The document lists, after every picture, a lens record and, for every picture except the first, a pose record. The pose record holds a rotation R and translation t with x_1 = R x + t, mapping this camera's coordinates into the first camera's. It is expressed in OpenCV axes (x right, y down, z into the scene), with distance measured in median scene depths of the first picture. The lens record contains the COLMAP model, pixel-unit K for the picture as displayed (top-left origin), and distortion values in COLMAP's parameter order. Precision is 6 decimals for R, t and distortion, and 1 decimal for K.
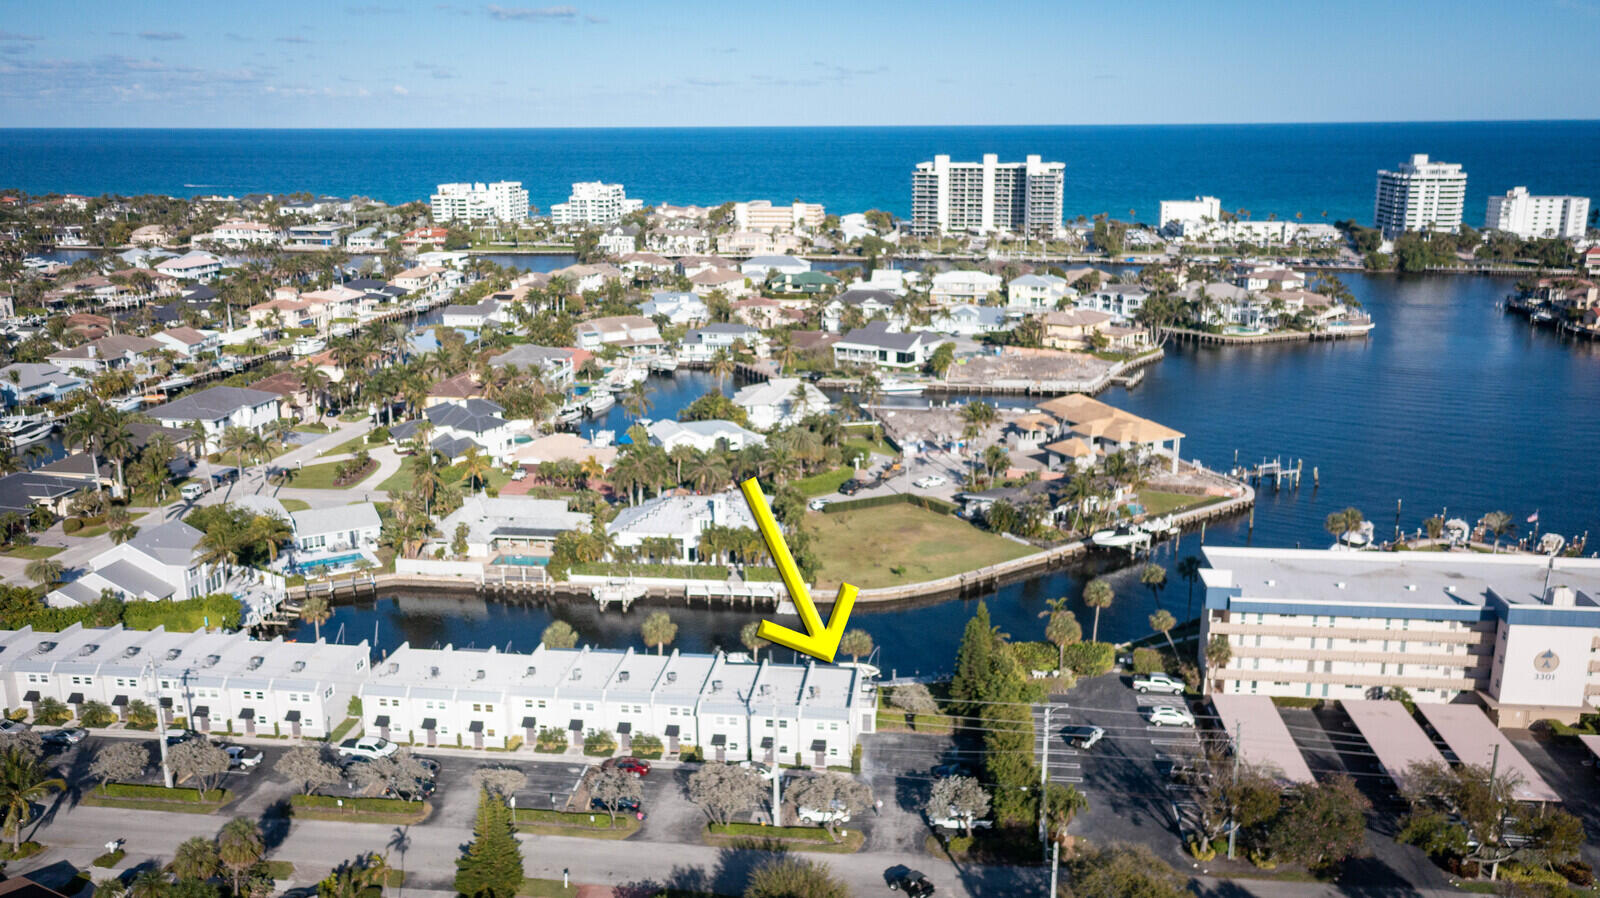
lens RADIAL K [[1272.8, 0, 800.0], [0, 1272.8, 449.0], [0, 0, 1]] dist [-0.004172, 0.037161]
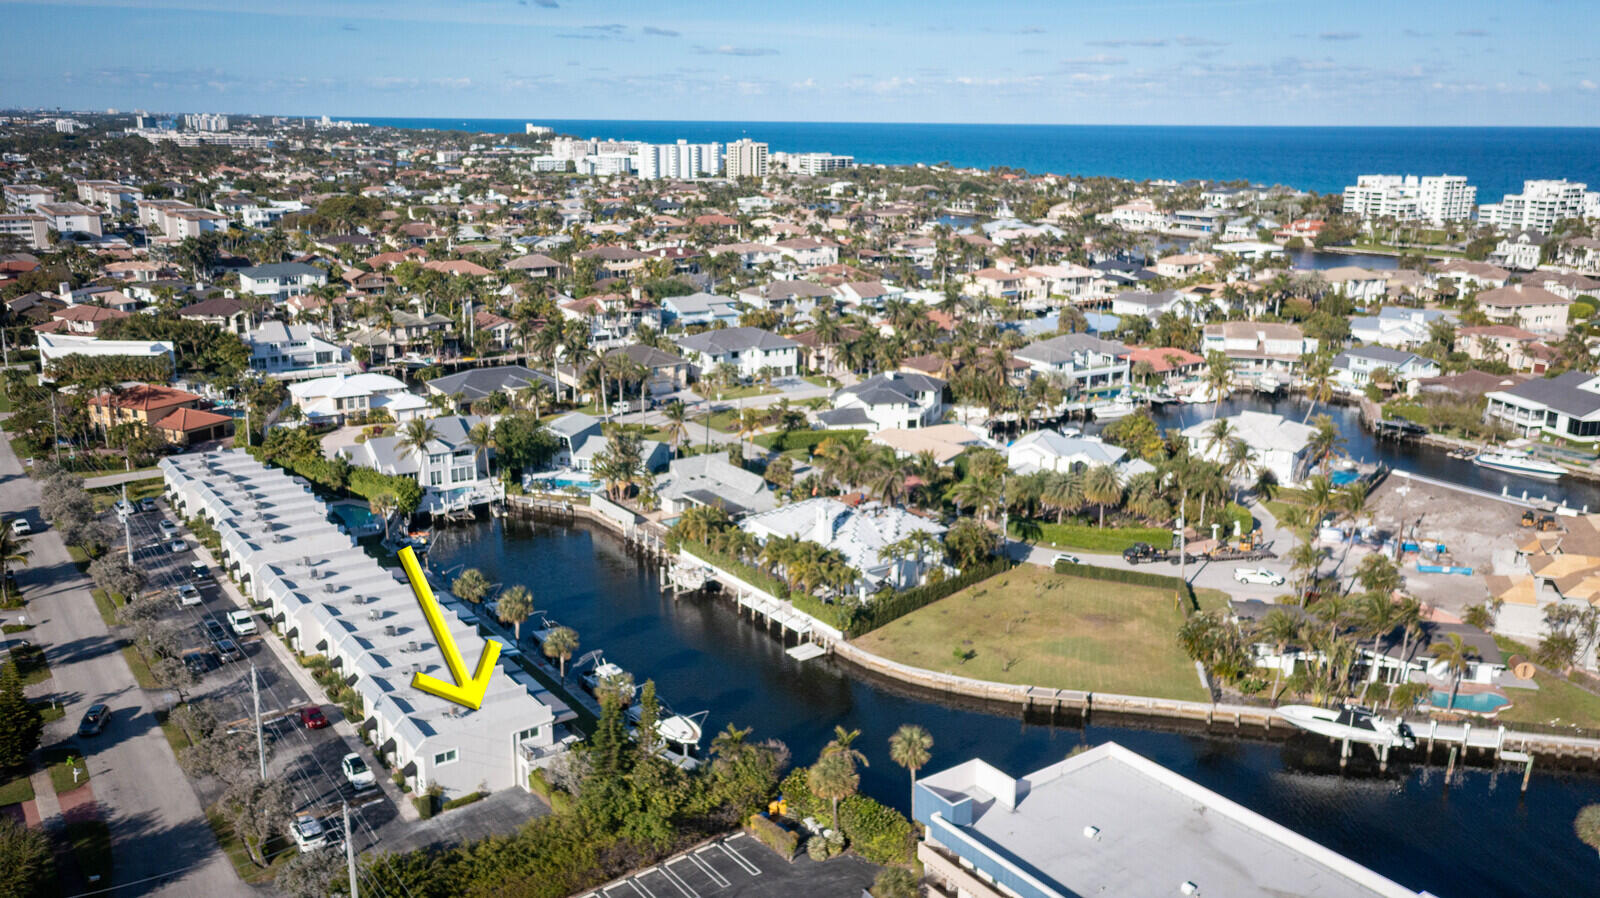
lens RADIAL K [[1262.9, 0, 795.8], [0, 1262.9, 475.6], [0, 0, 1]] dist [-0.000924, 0.019494]
pose [[0.671767, 0.208452, -0.710829, 0.178235], [-0.192240, 0.975771, 0.104470, -0.022595], [0.715383, 0.066470, 0.695564, 0.140950]]
